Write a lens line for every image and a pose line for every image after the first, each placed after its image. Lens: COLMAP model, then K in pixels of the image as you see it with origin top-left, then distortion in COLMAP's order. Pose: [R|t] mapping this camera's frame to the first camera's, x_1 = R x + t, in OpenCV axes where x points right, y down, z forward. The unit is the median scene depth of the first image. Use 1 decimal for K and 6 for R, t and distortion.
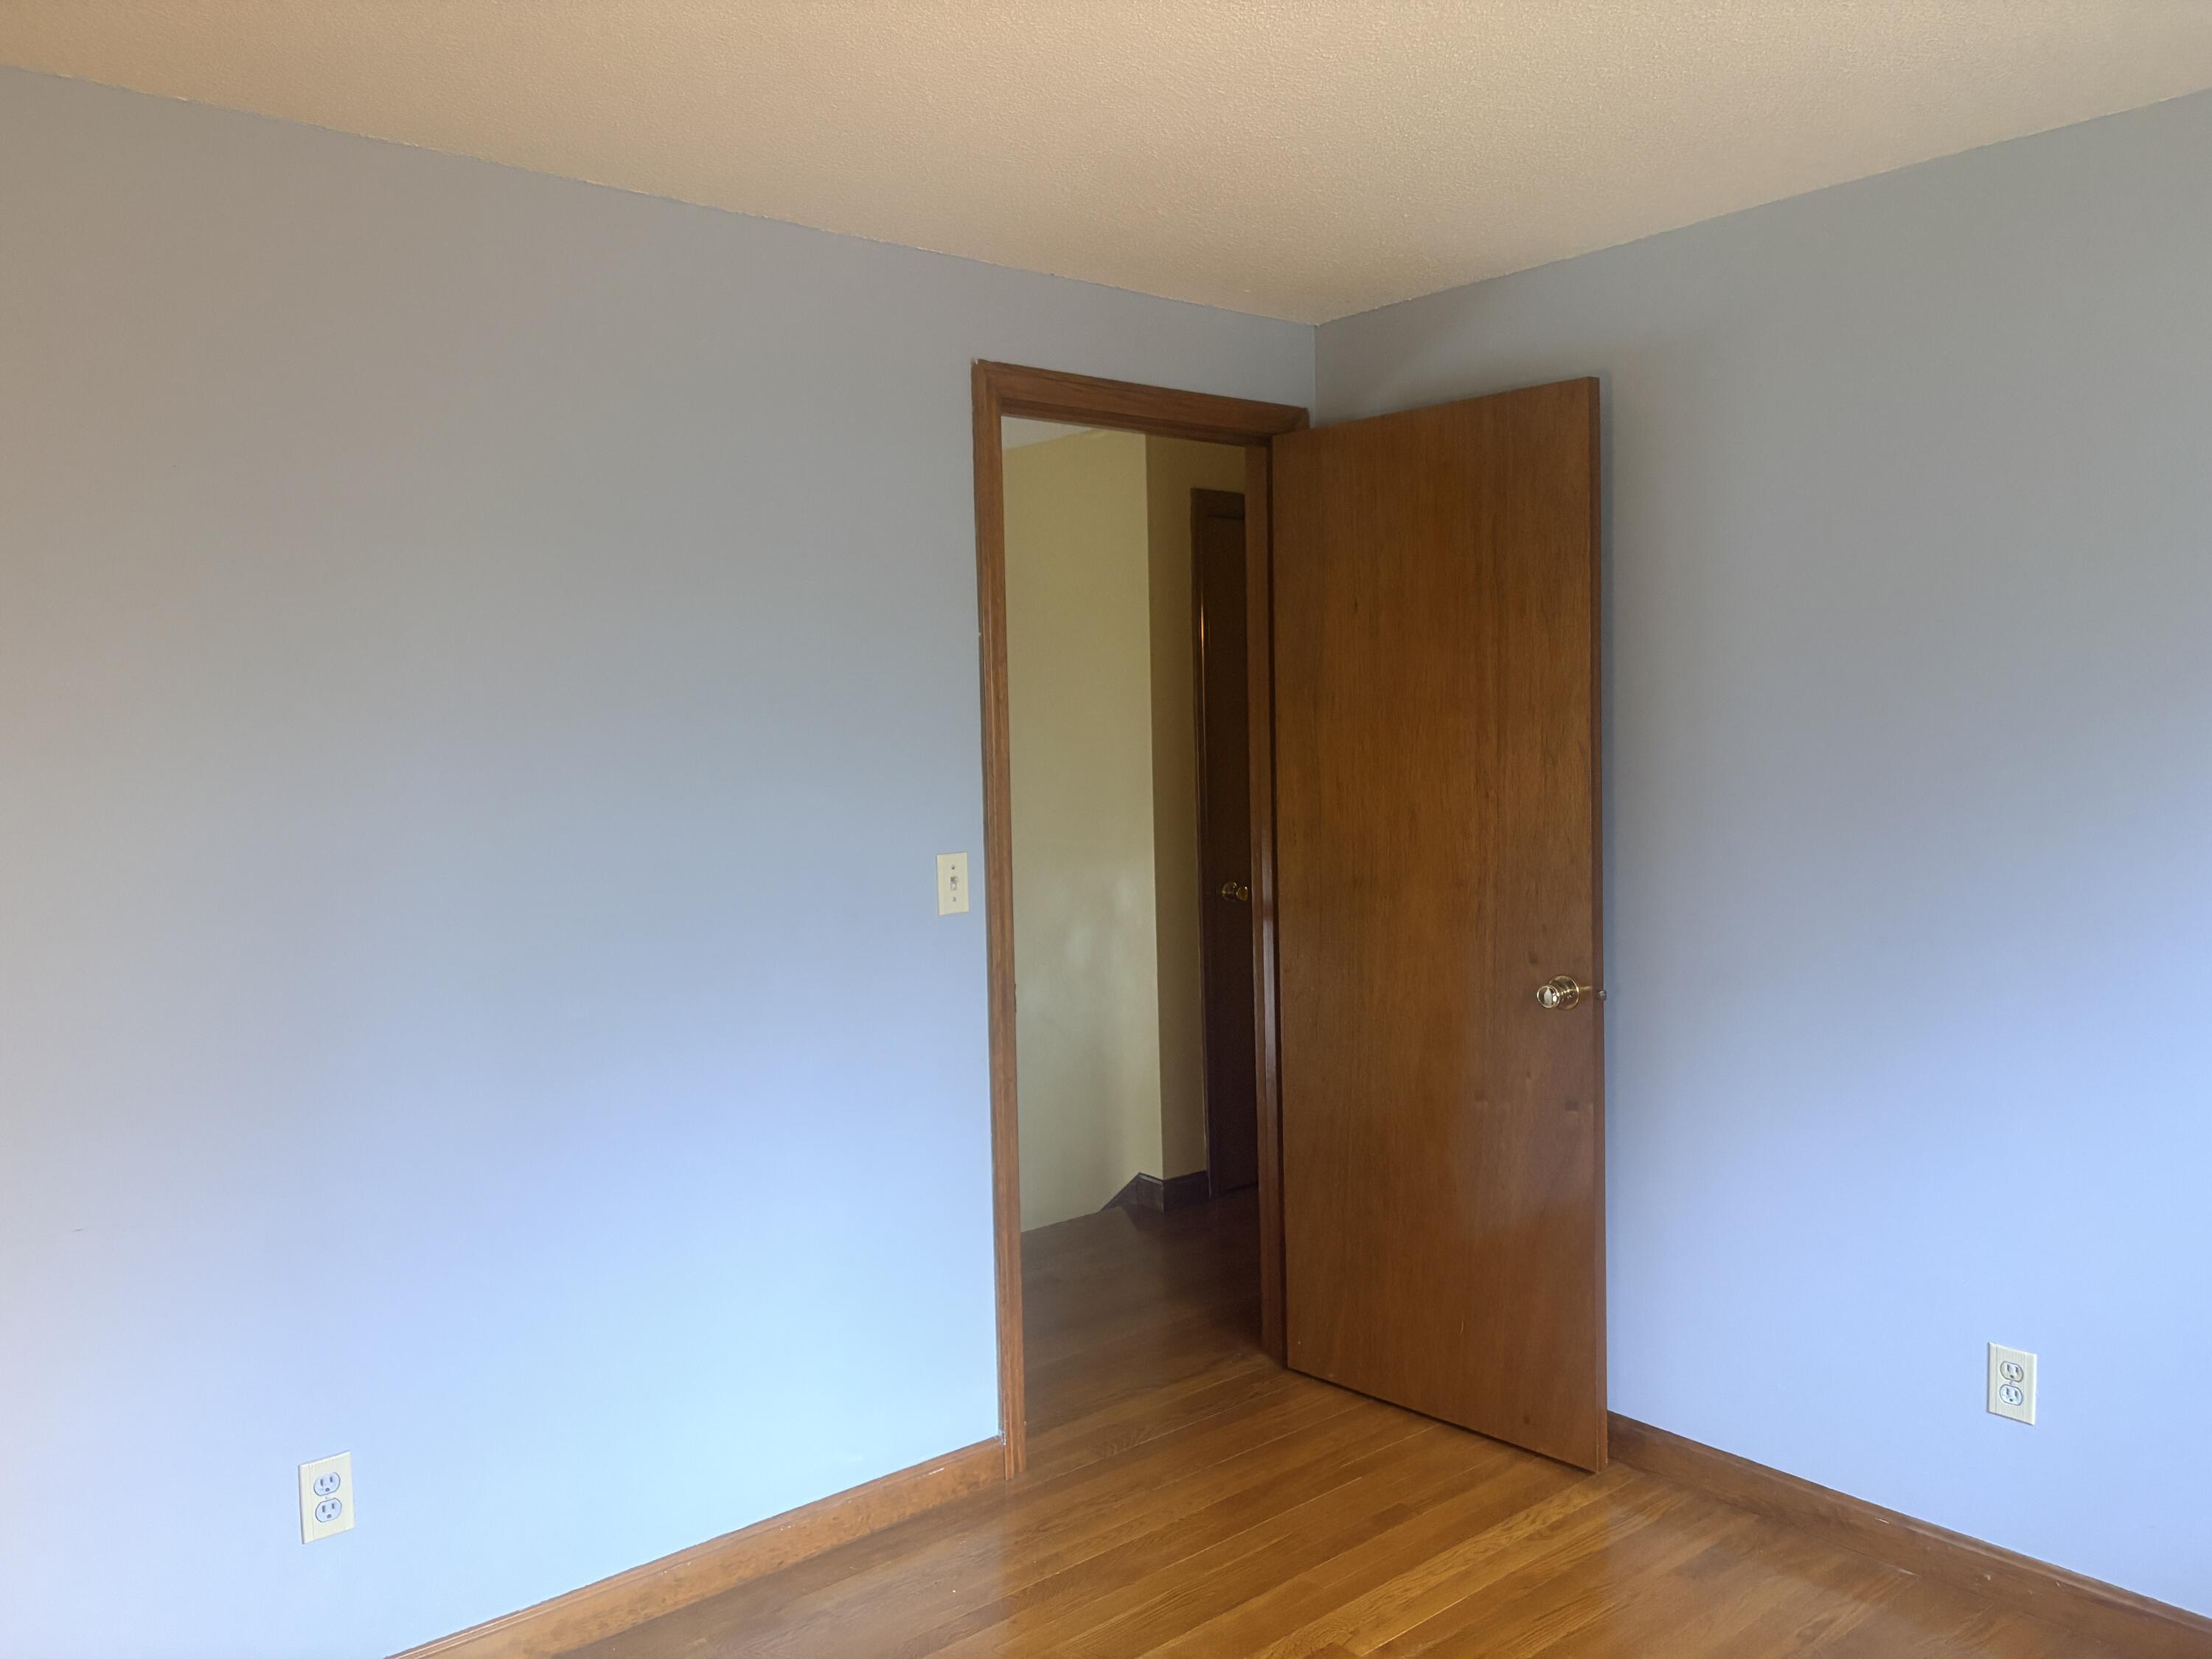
lens RADIAL K [[1700.1, 0, 1105.6], [0, 1700.1, 812.6], [0, 0, 1]] dist [0.010740, -0.004926]
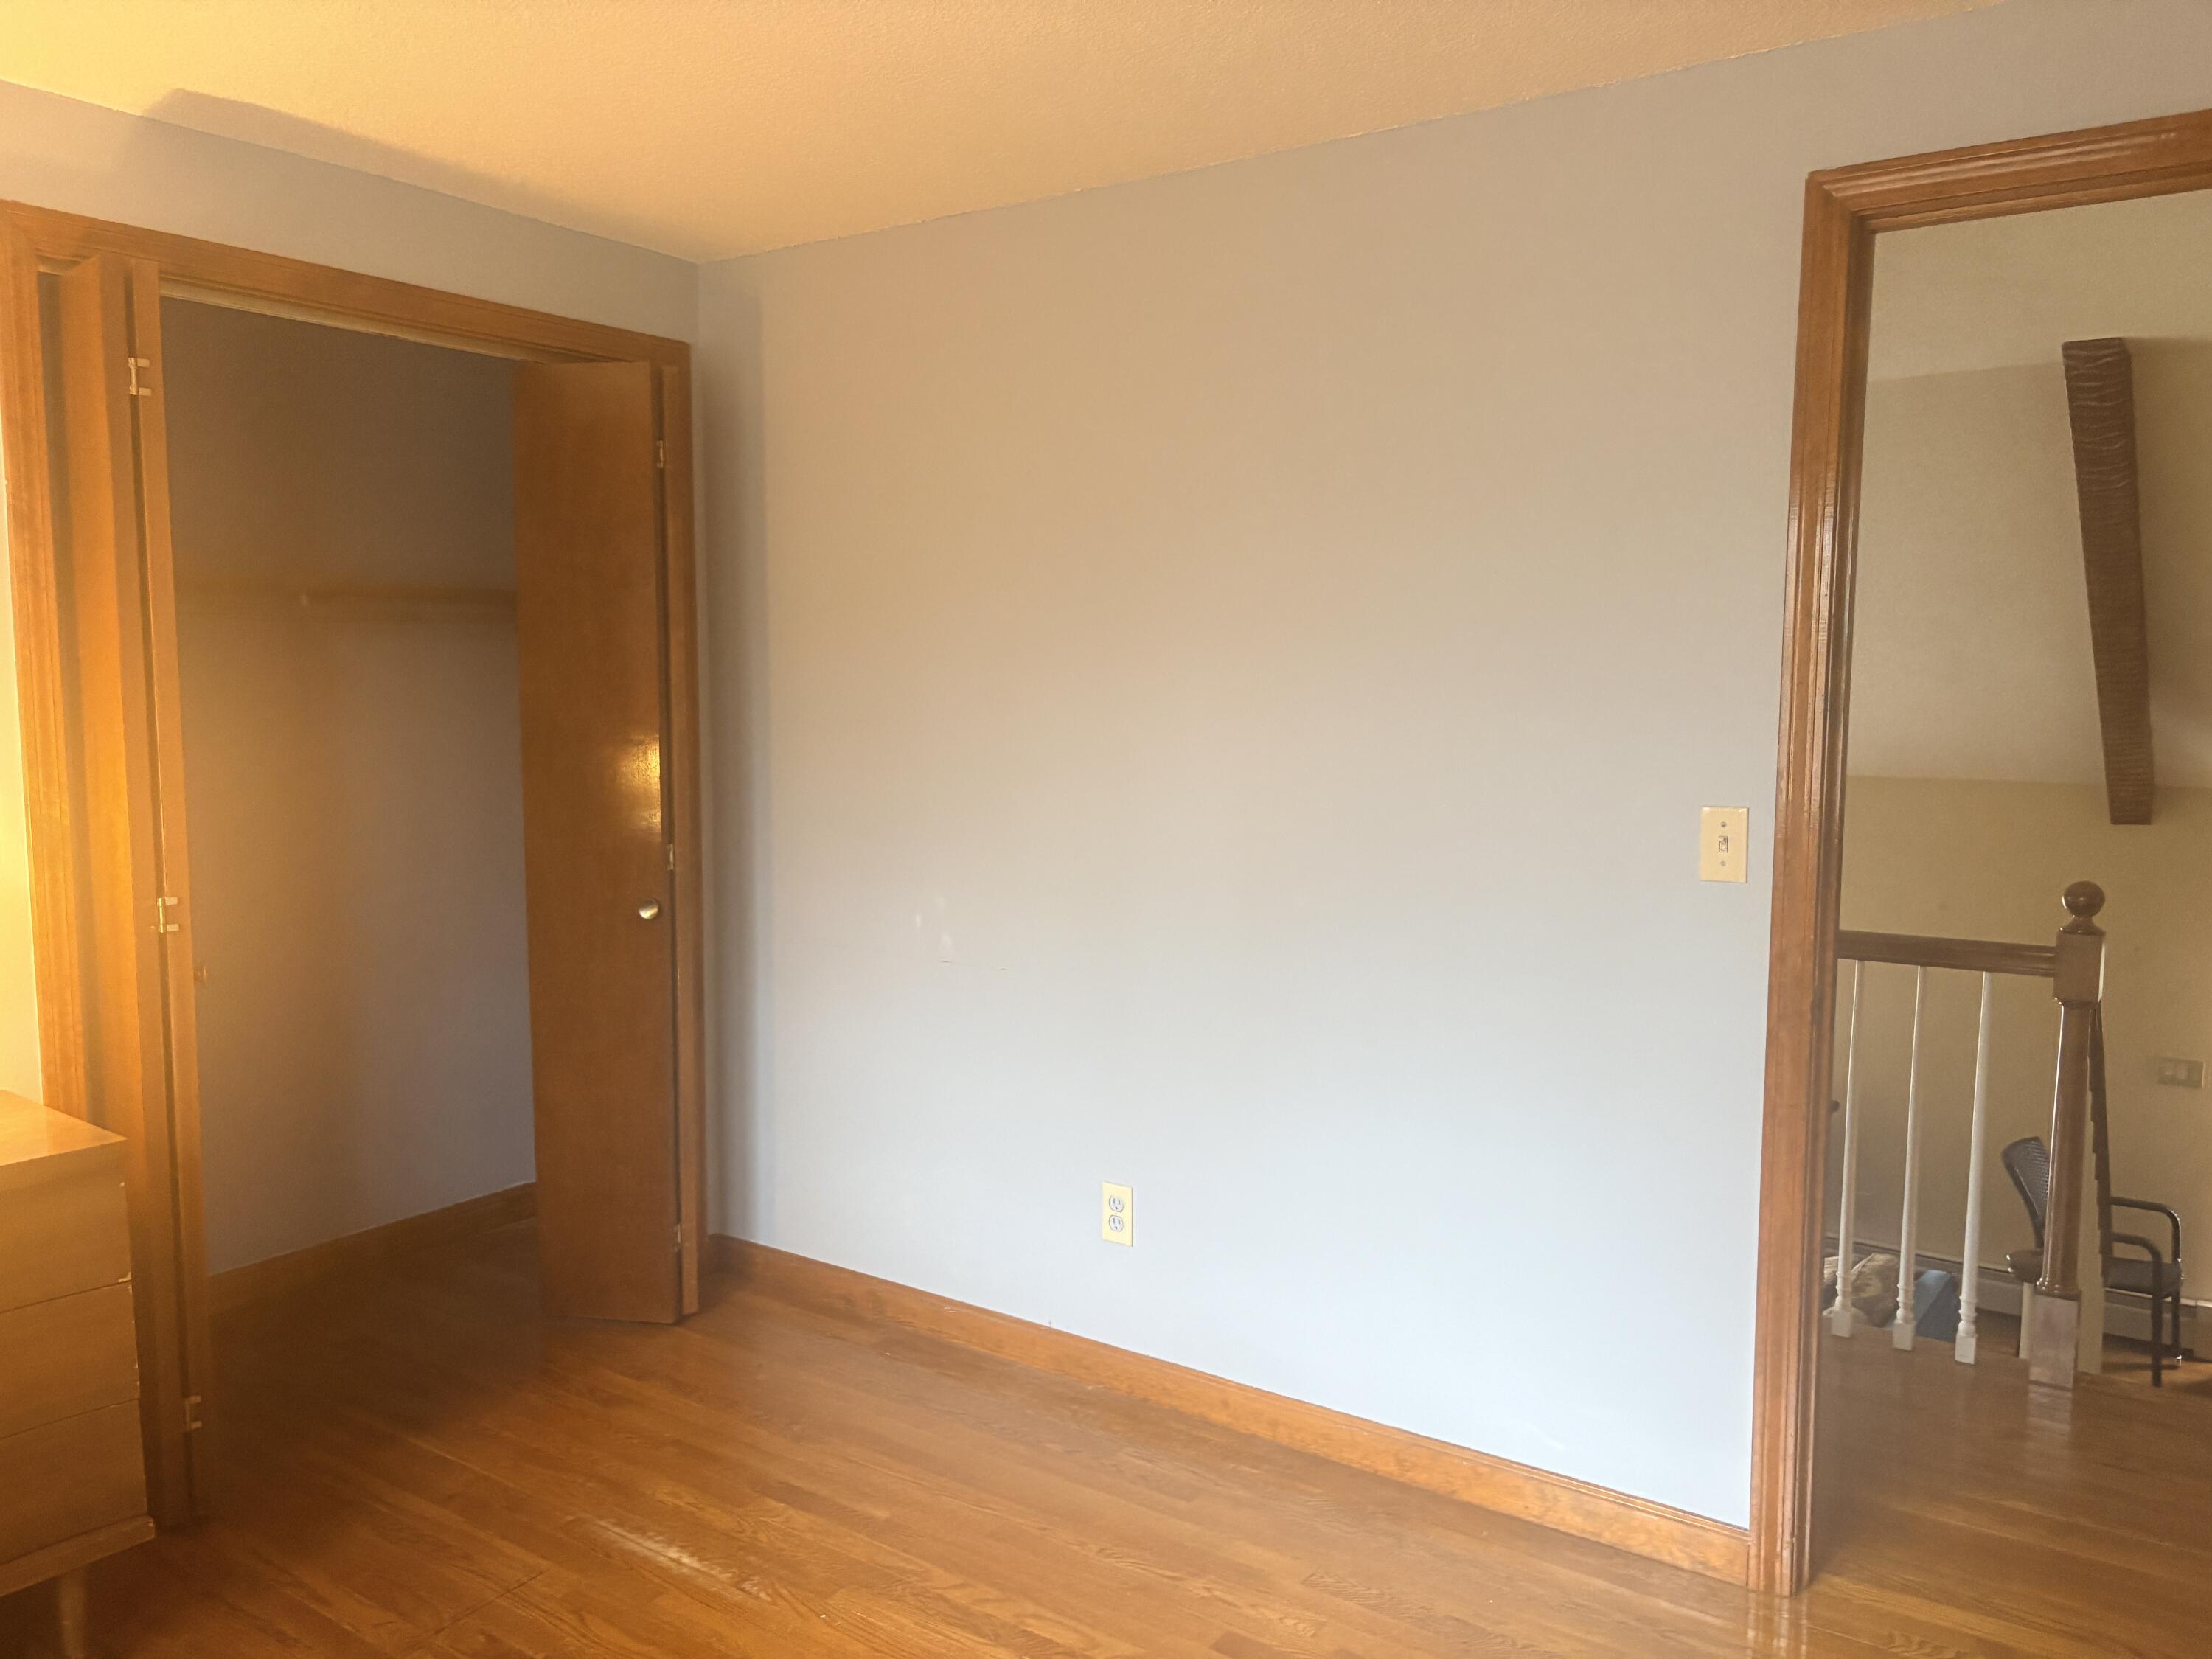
lens RADIAL K [[1700.1, 0, 1106.7], [0, 1700.1, 844.9], [0, 0, 1]] dist [0.010740, -0.004926]
pose [[0.238158, 0.124042, -0.963273, 0.702861], [-0.063993, 0.991660, 0.111876, -0.033532], [0.969116, 0.034998, 0.244109, 0.571972]]
